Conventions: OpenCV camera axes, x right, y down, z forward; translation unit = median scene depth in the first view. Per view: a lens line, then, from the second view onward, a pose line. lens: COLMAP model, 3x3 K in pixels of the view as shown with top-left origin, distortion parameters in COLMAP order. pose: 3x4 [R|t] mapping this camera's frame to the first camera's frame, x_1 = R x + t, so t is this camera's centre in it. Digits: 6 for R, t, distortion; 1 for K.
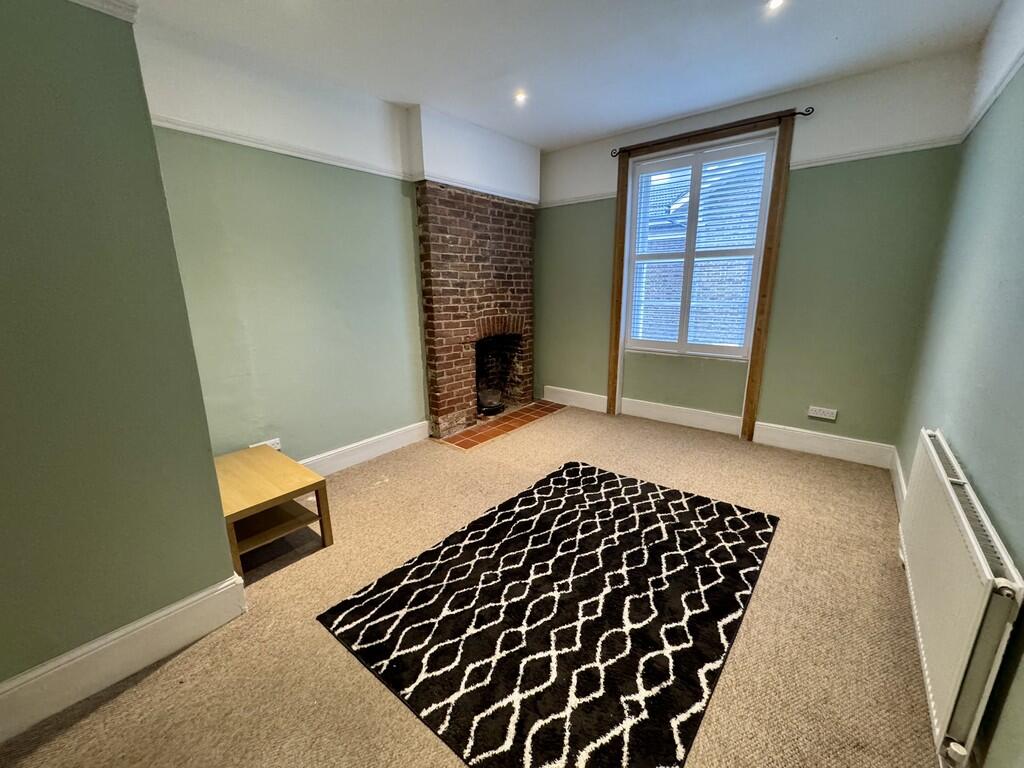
lens RADIAL K [[406.2, 0, 512.0], [0, 406.2, 384.0], [0, 0, 1]] dist [-0.003865, -0.000089]
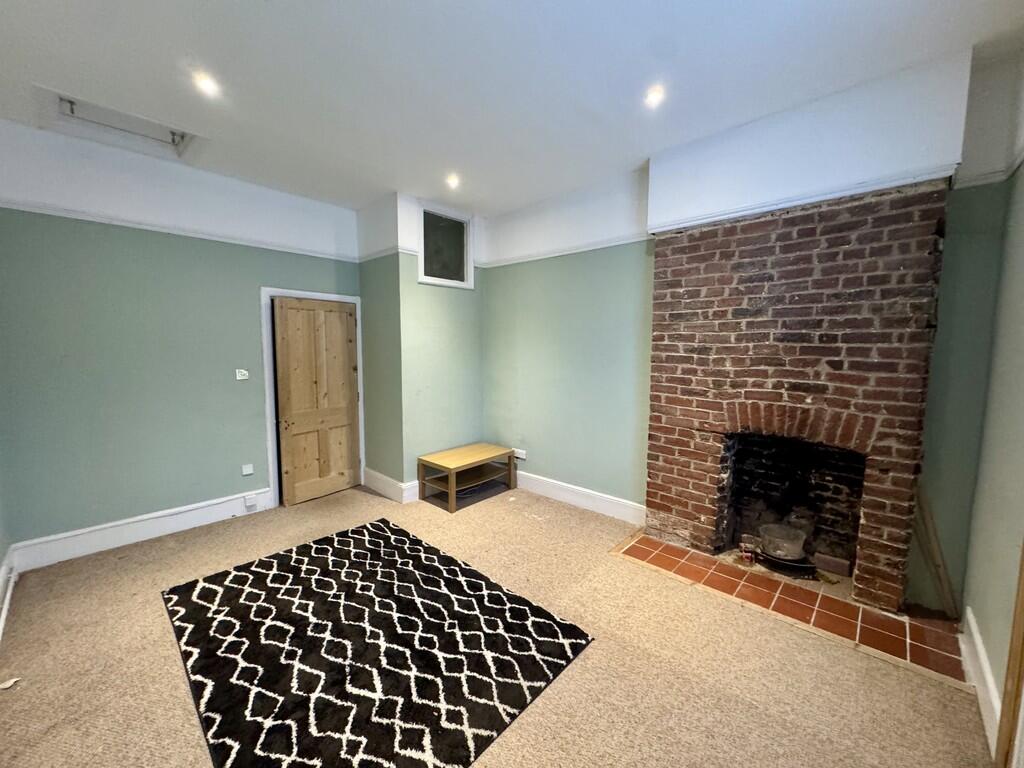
lens RADIAL K [[406.2, 0, 512.0], [0, 406.2, 384.0], [0, 0, 1]] dist [-0.003865, -0.000089]
pose [[-0.052742, 0.107739, -0.992779, 0.812046], [-0.239202, 0.963858, 0.117308, -0.248033], [0.969536, 0.243661, -0.025064, 0.914687]]
